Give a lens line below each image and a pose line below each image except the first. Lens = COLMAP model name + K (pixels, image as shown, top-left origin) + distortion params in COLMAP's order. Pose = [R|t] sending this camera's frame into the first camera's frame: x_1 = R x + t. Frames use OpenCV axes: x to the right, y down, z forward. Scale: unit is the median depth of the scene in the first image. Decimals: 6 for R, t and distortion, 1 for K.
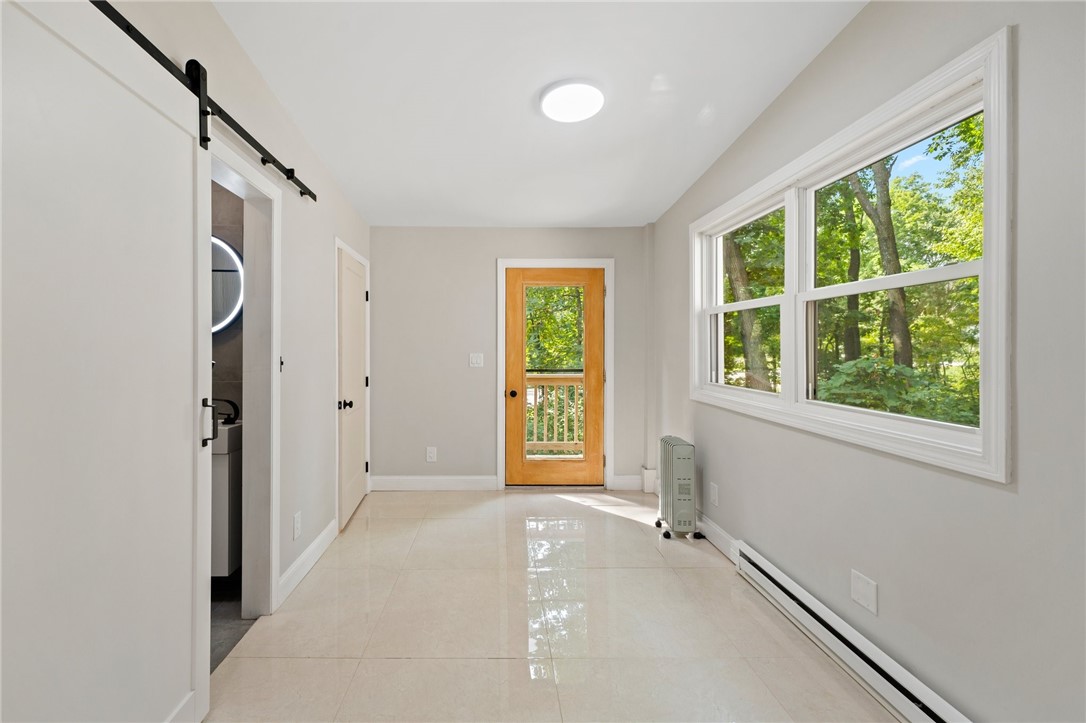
lens RADIAL K [[451.3, 0, 493.8], [0, 451.3, 347.8], [0, 0, 1]] dist [0.000003, 0.000070]
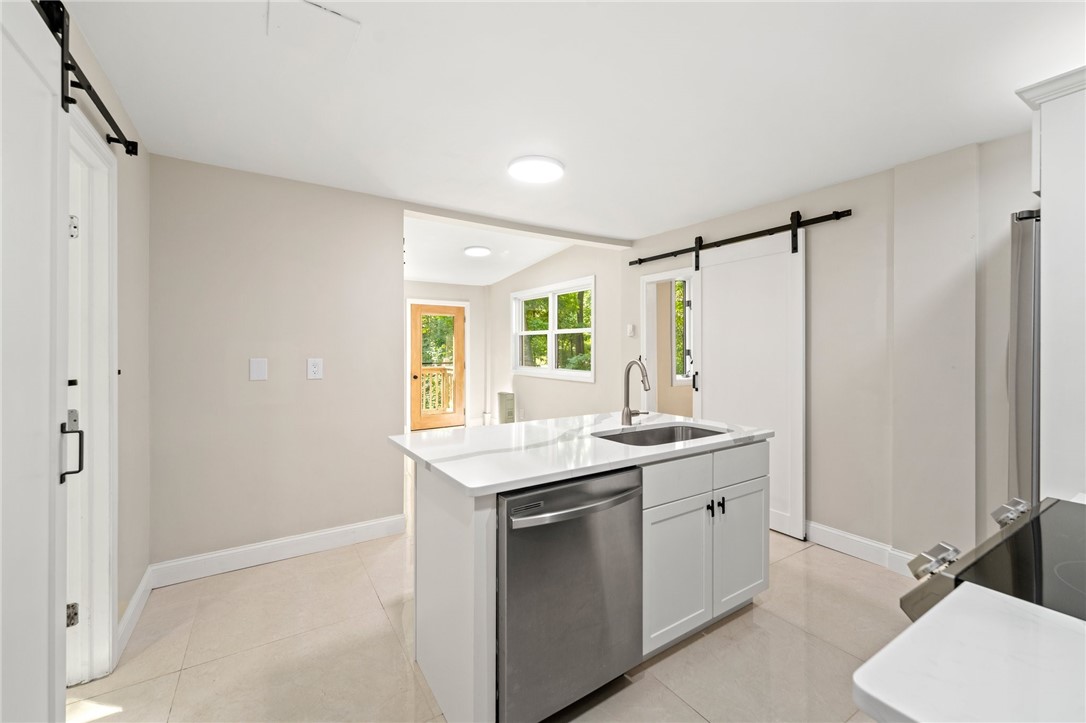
lens RADIAL K [[435.3, 0, 542.5], [0, 435.3, 350.3], [0, 0, 1]] dist [-0.000105, -0.000005]
pose [[0.836983, -0.005548, 0.547201, -0.474367], [0.002376, 0.999976, 0.006504, -0.010372], [-0.547224, -0.004144, 0.836976, -0.679429]]
